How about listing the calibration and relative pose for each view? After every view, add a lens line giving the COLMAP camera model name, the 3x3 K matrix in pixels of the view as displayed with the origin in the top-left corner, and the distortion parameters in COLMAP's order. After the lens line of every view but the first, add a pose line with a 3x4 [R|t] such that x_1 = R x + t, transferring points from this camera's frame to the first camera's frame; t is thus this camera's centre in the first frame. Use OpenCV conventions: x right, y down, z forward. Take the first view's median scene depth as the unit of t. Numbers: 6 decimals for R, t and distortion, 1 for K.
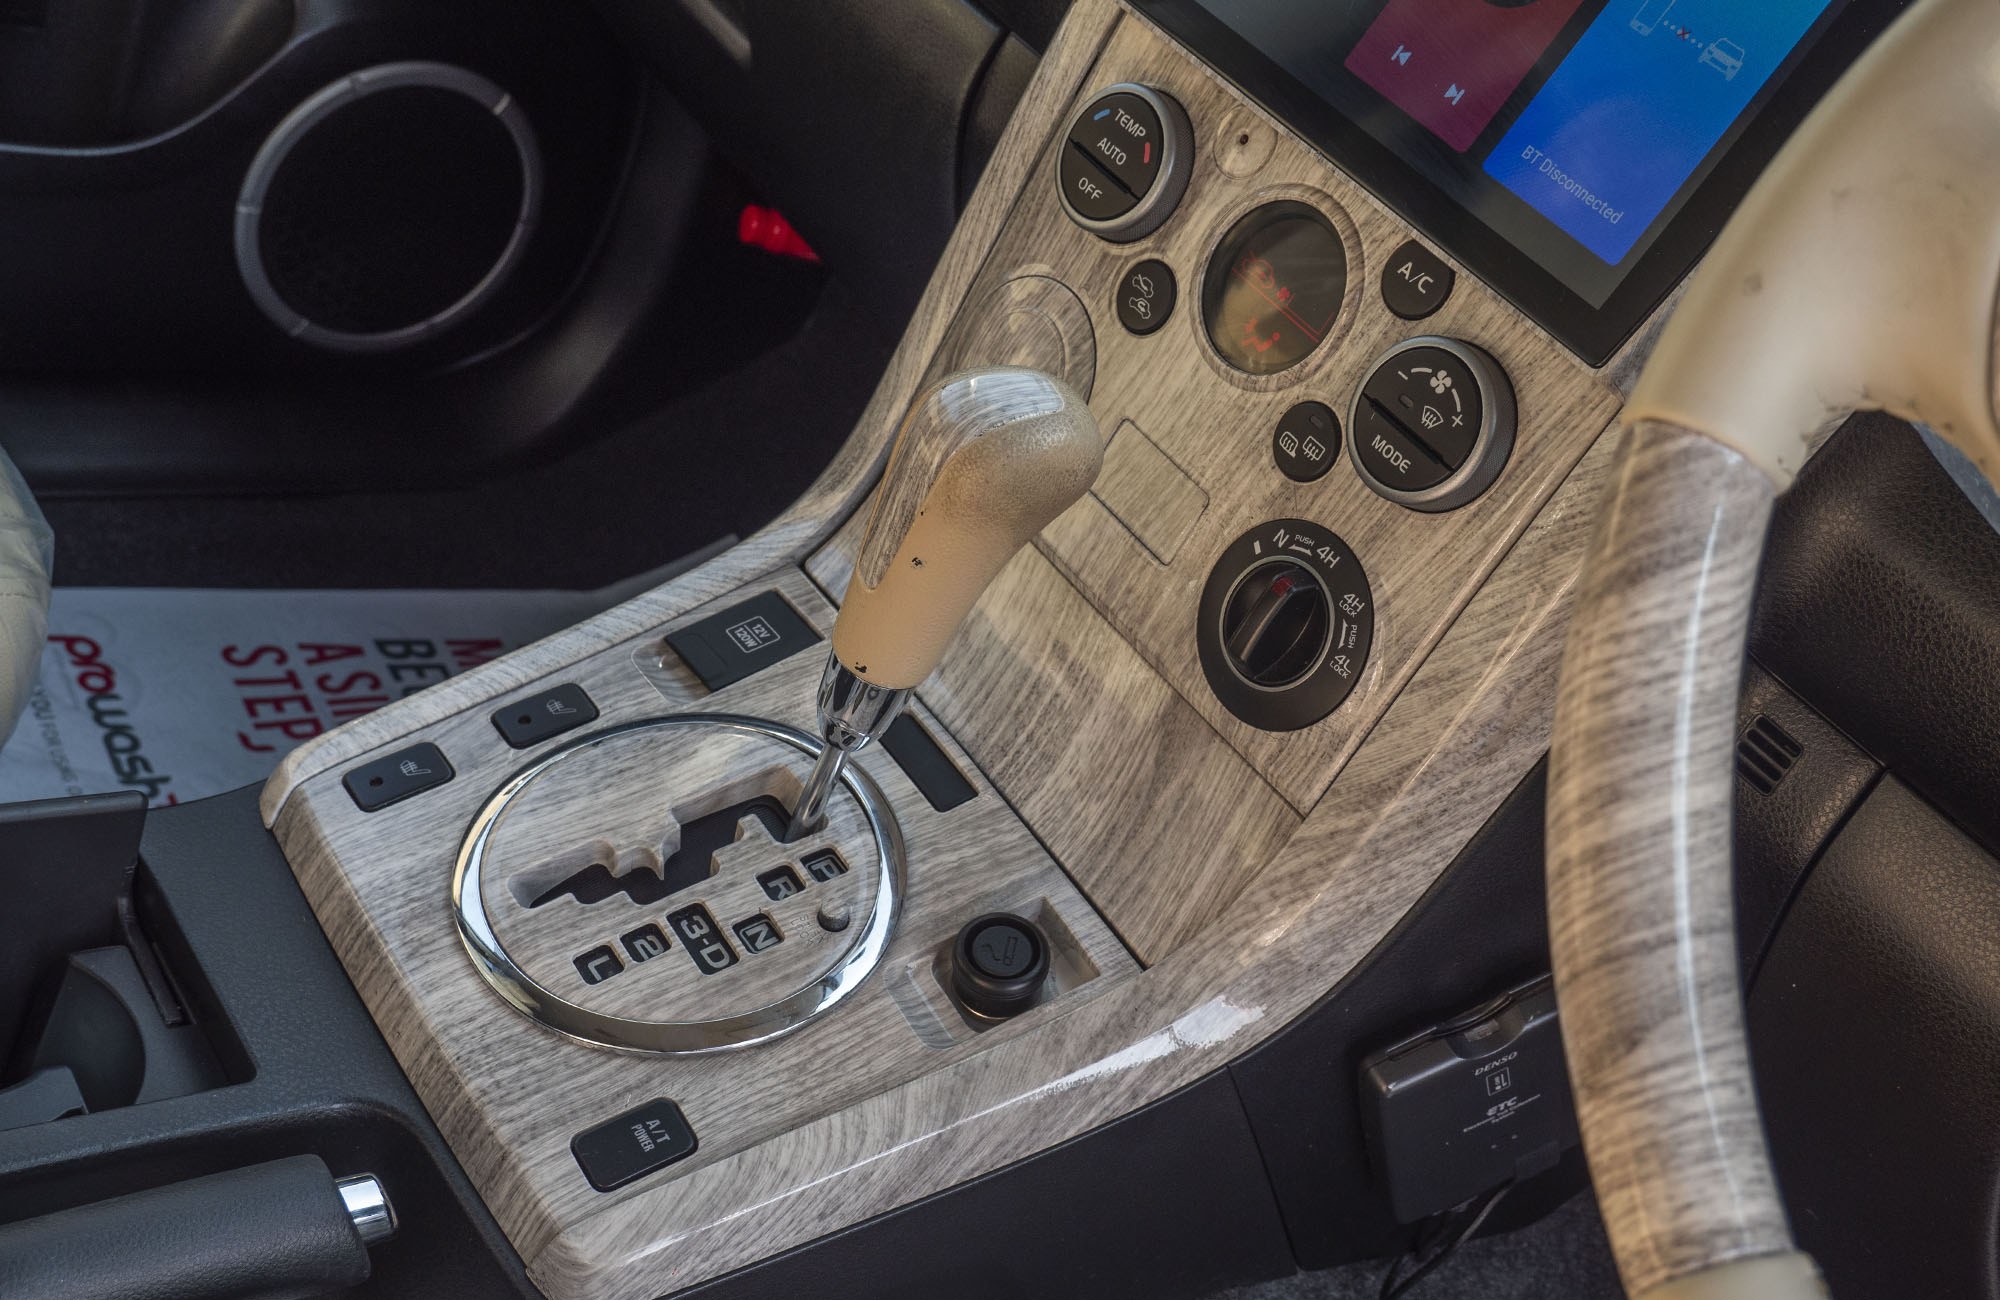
lens RADIAL K [[2312.1, 0, 1000.0], [0, 2312.1, 650.0], [0, 0, 1]] dist [0.025919, 0.005176]
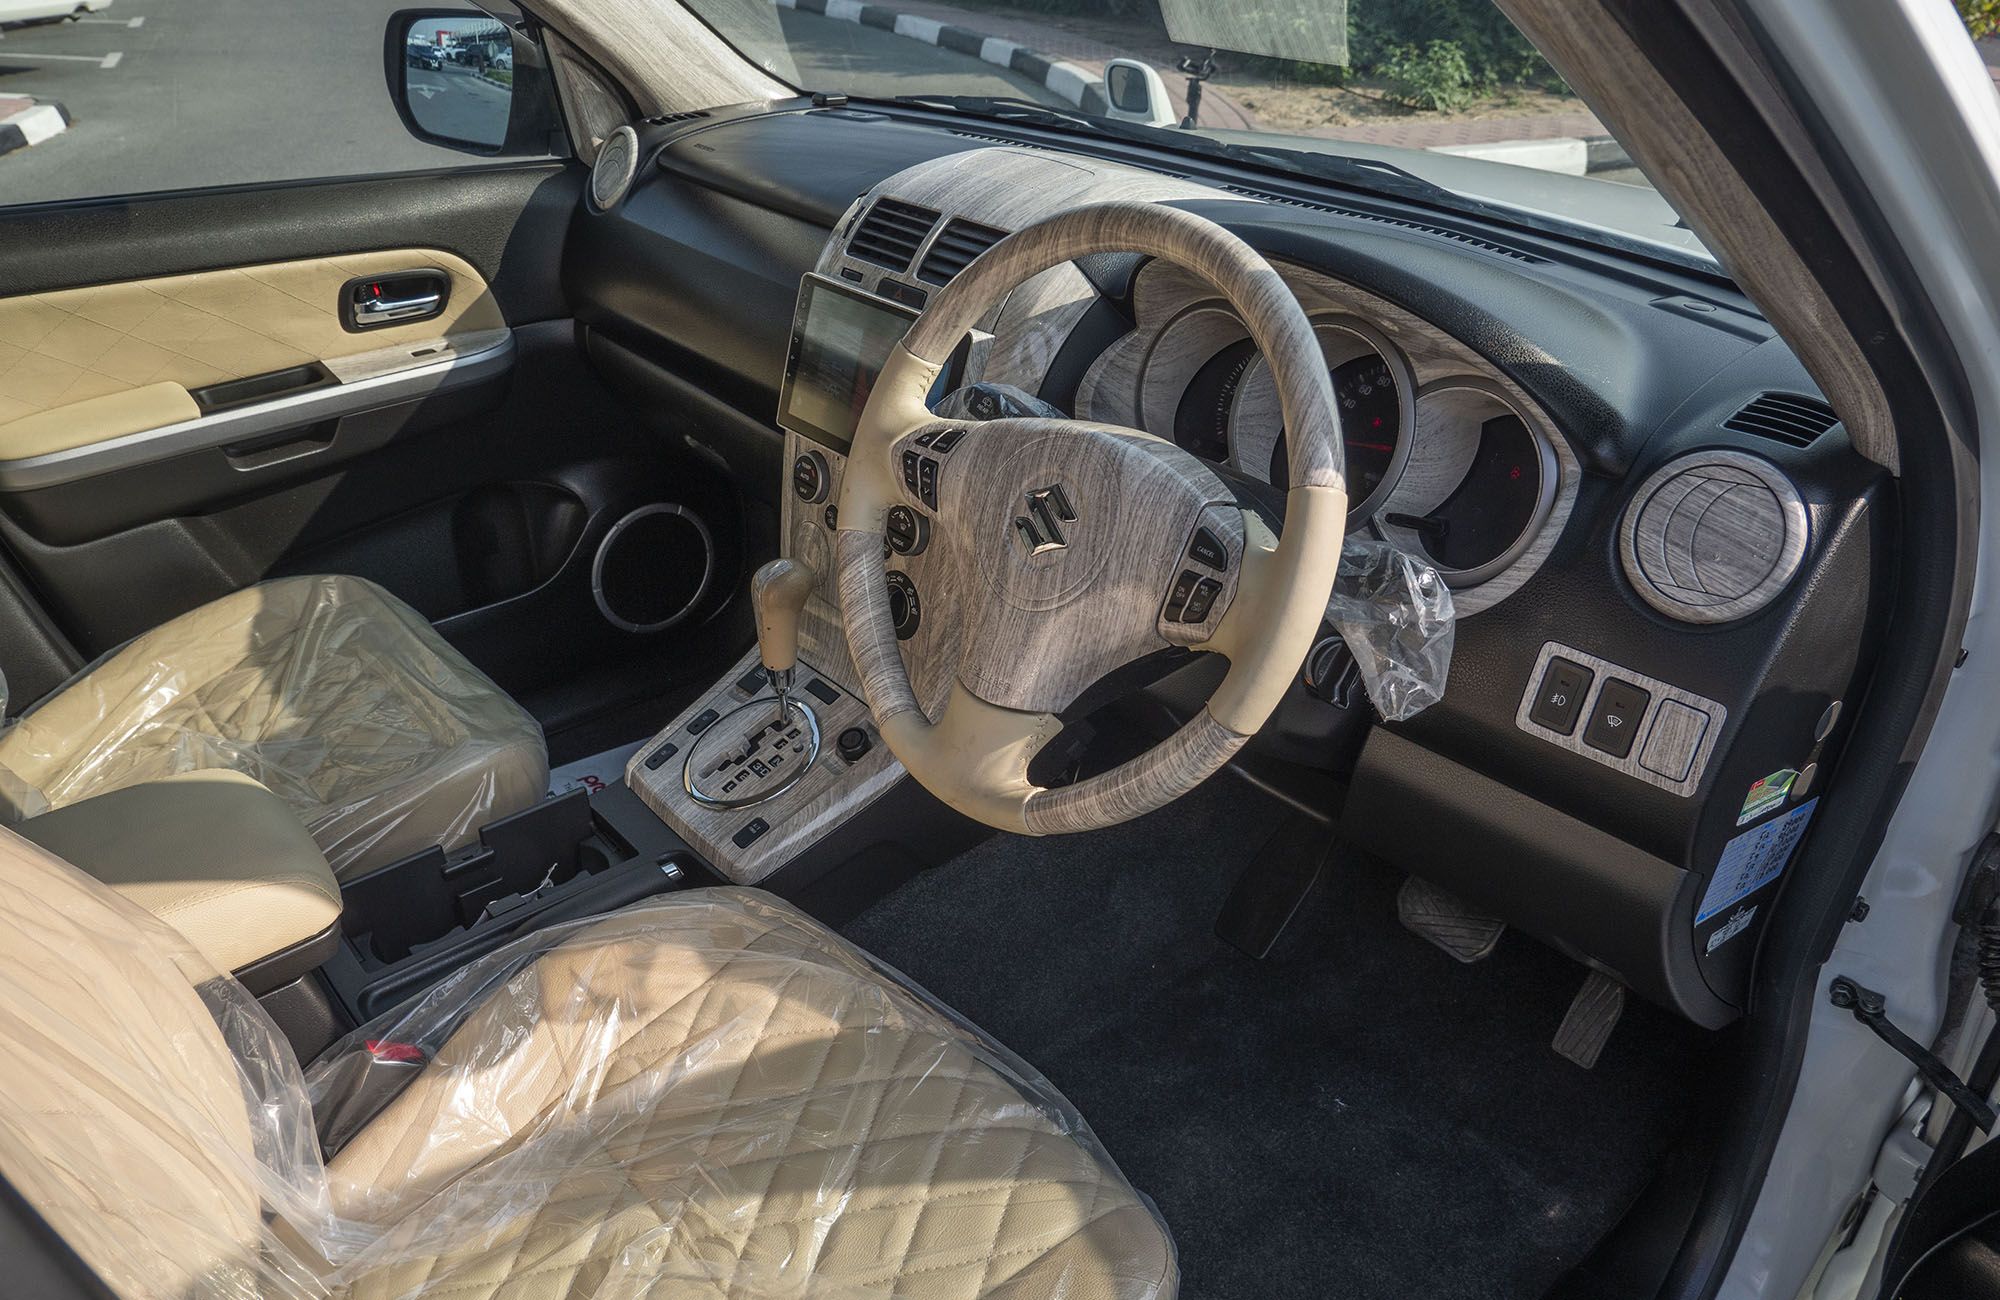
lens RADIAL K [[1440.5, 0, 1000.0], [0, 1440.5, 650.0], [0, 0, 1]] dist [-0.039786, 0.000136]
pose [[0.927330, -0.351874, -0.127449, 0.454008], [0.347424, 0.936013, -0.056352, 0.191513], [0.139122, 0.007978, 0.990243, -0.821187]]
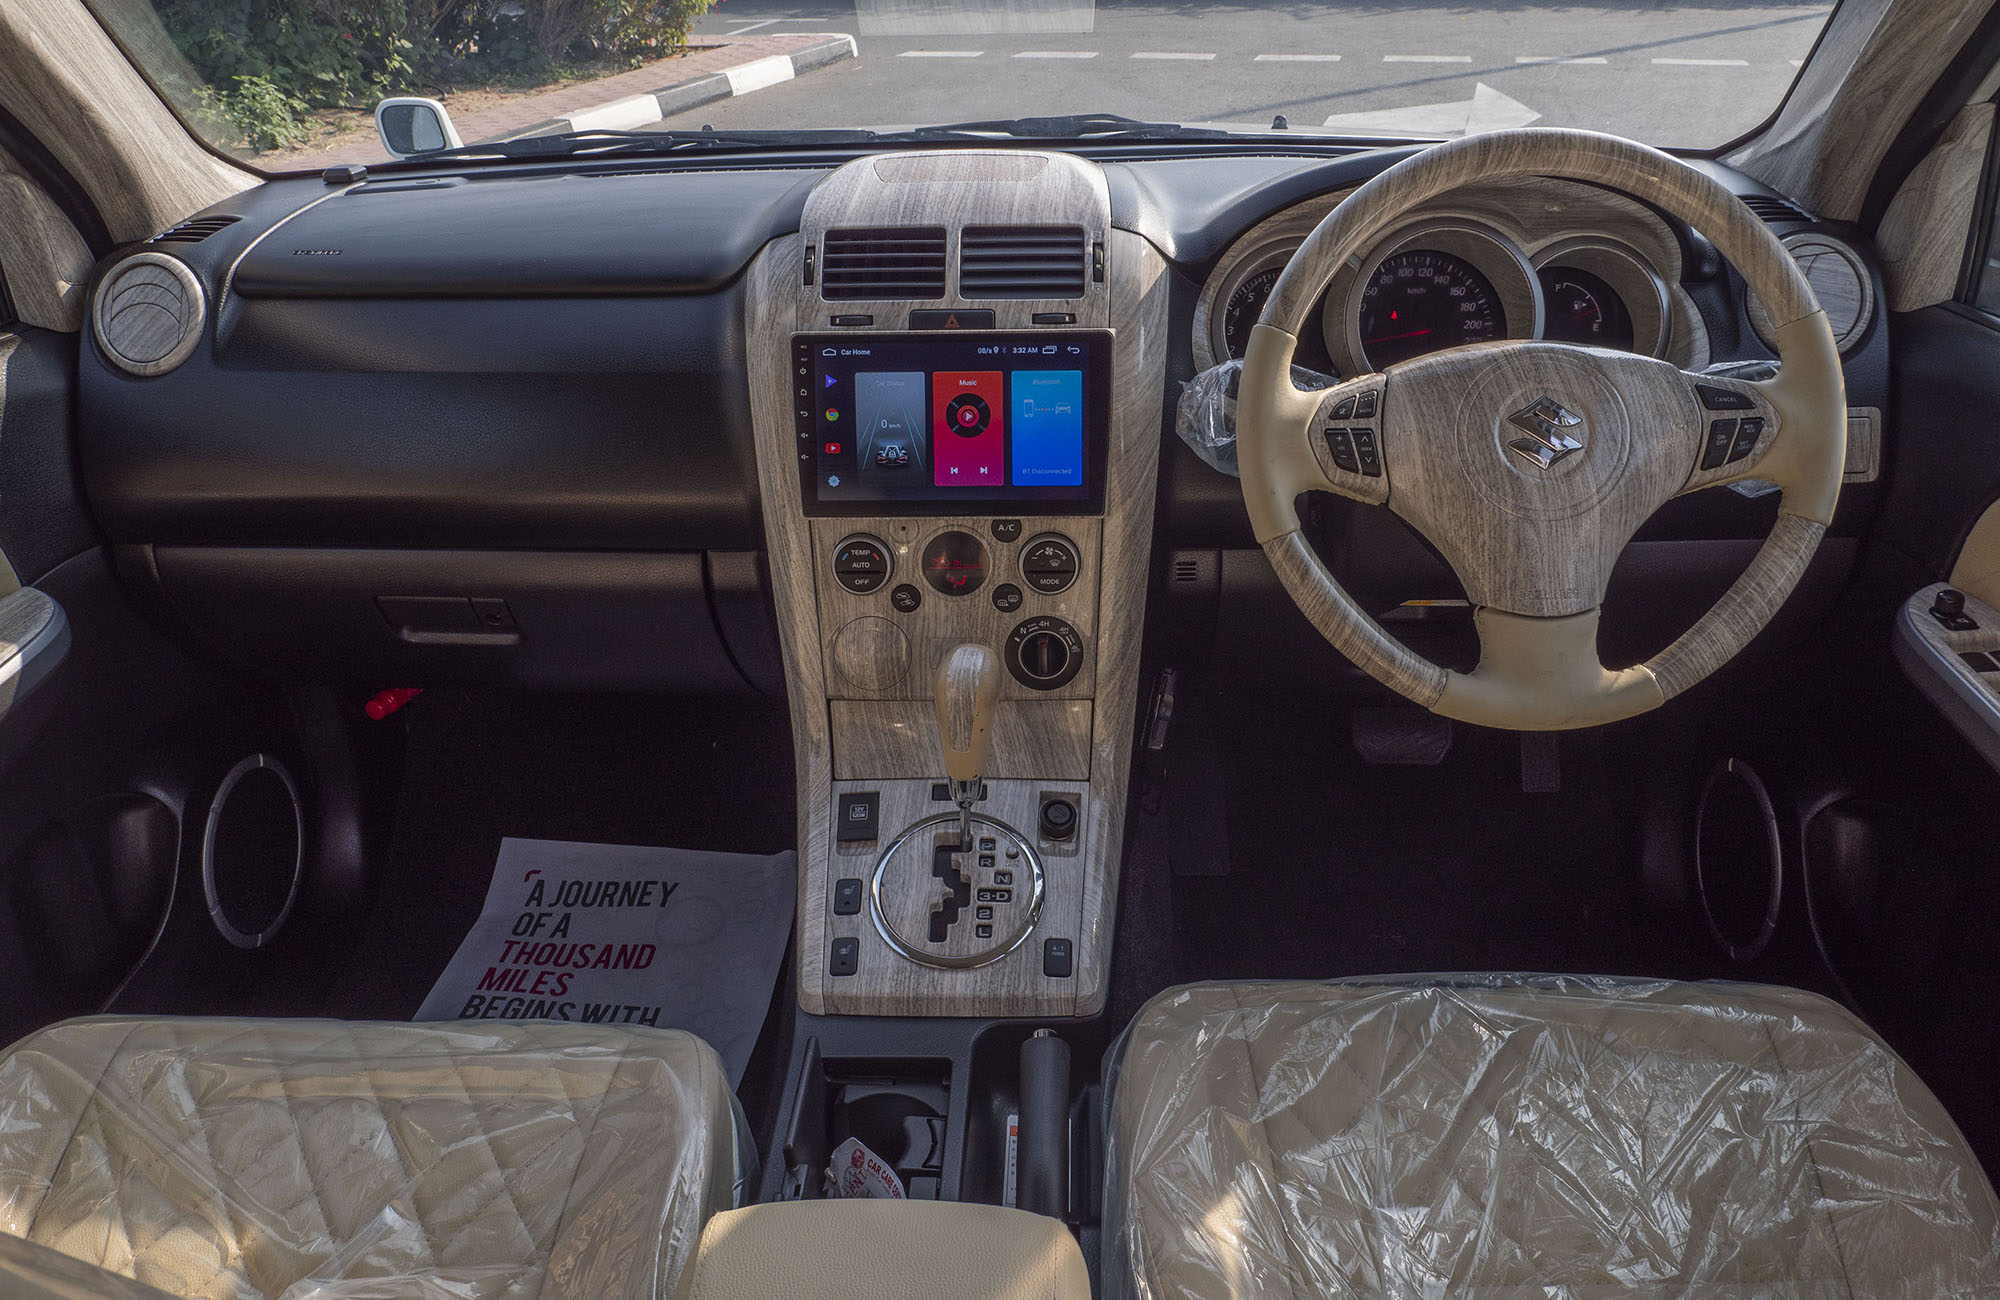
lens RADIAL K [[1489.0, 0, 997.7], [0, 1489.0, 606.6], [0, 0, 1]] dist [-0.046297, -0.002433]
pose [[0.576250, -0.674827, 0.461026, -0.660021], [0.631664, 0.725696, 0.272702, -0.547784], [-0.518591, 0.134068, 0.844446, -0.437793]]
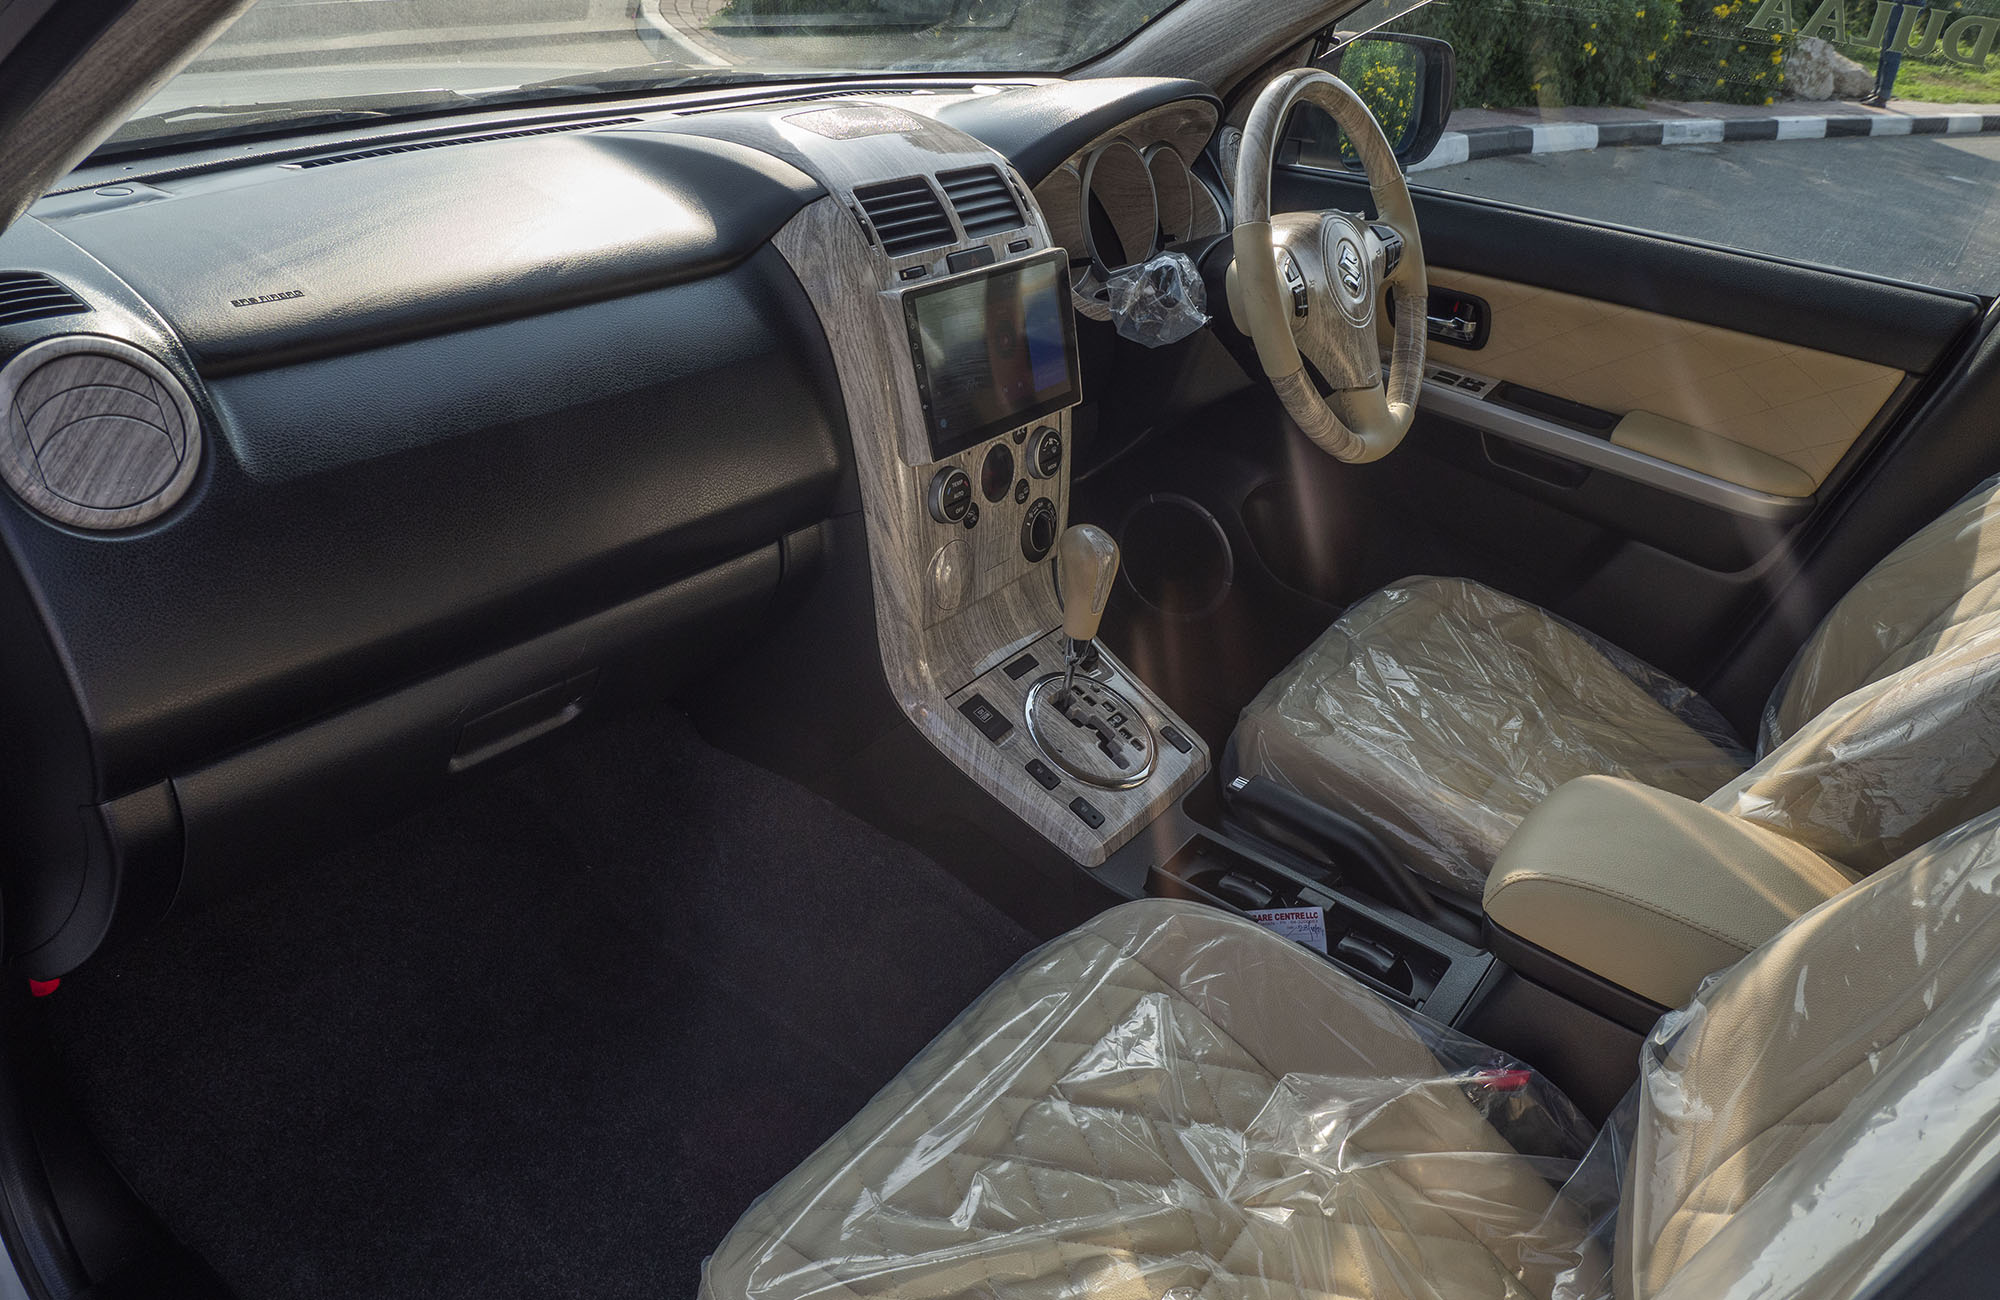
lens RADIAL K [[1489.0, 0, 997.7], [0, 1489.0, 606.6], [0, 0, 1]] dist [-0.046297, -0.002433]
pose [[-0.232495, -0.785370, 0.573707, -1.103394], [0.301602, 0.502574, 0.810219, -1.605660], [-0.924652, 0.361403, 0.120023, 0.828656]]
